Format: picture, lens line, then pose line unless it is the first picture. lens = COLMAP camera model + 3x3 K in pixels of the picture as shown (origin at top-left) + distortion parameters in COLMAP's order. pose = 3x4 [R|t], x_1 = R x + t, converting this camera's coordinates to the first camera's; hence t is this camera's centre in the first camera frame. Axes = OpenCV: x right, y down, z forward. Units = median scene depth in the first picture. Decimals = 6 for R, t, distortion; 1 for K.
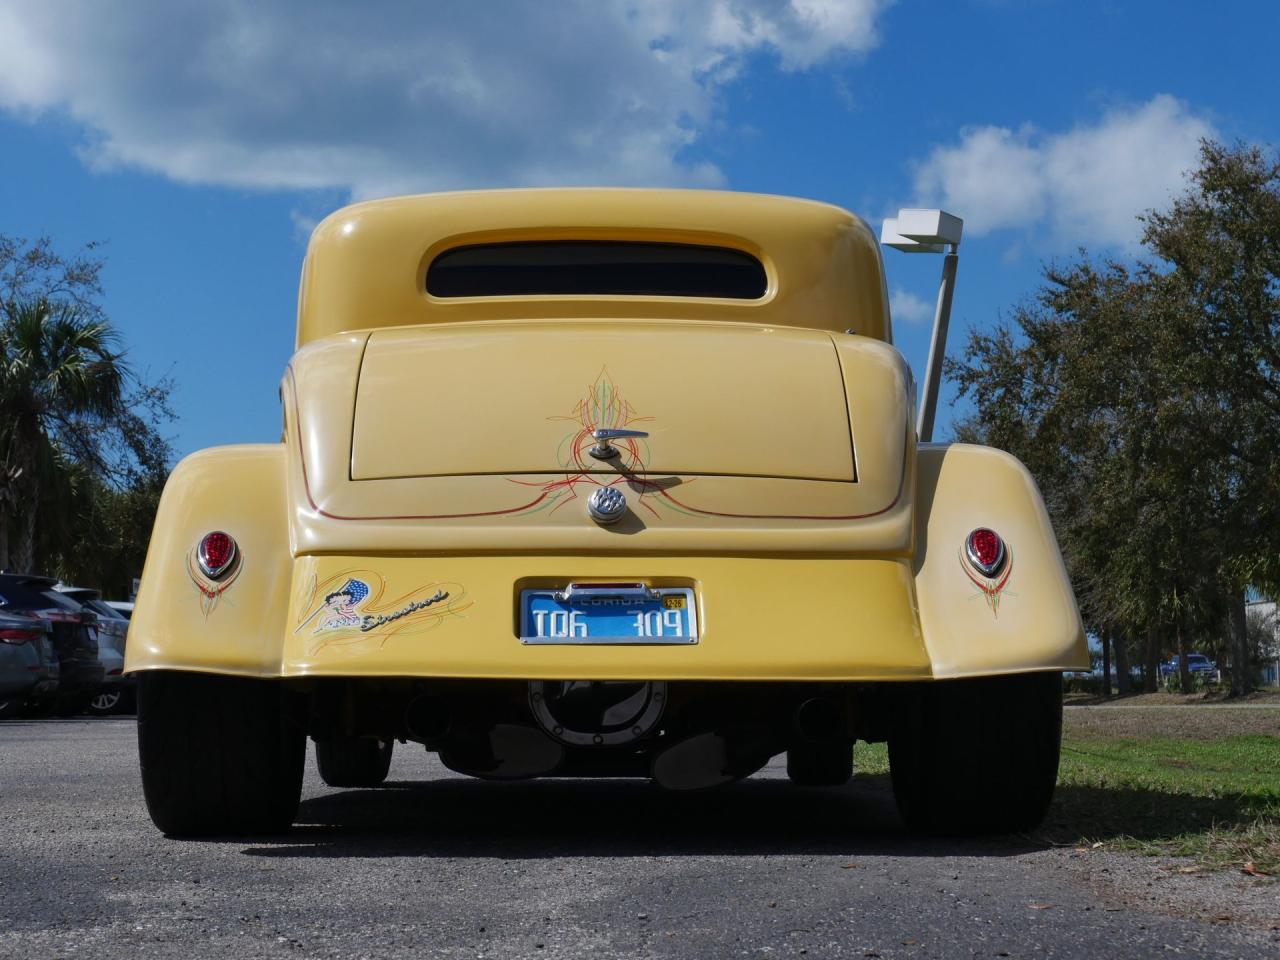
lens RADIAL K [[2563.0, 0, 640.0], [0, 2563.0, 480.0], [0, 0, 1]] dist [0.020590, 0.324574]
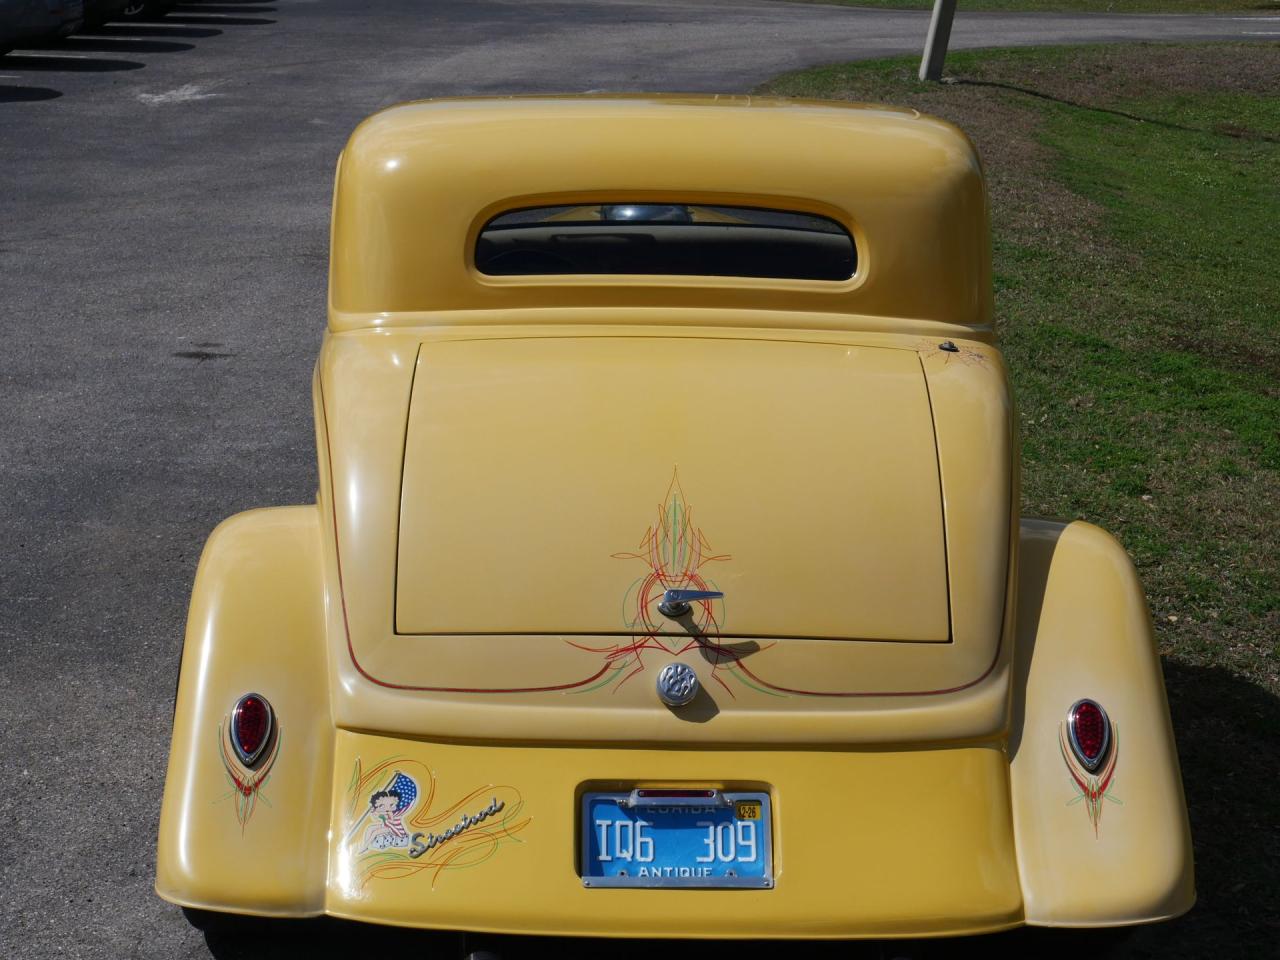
lens RADIAL K [[2563.0, 0, 640.0], [0, 2563.0, 480.0], [0, 0, 1]] dist [0.020590, 0.324574]
pose [[0.999713, 0.021856, -0.009837, -0.019064], [-0.017750, 0.950940, 0.308867, -0.348653], [0.016105, -0.308604, 0.951054, 0.157552]]
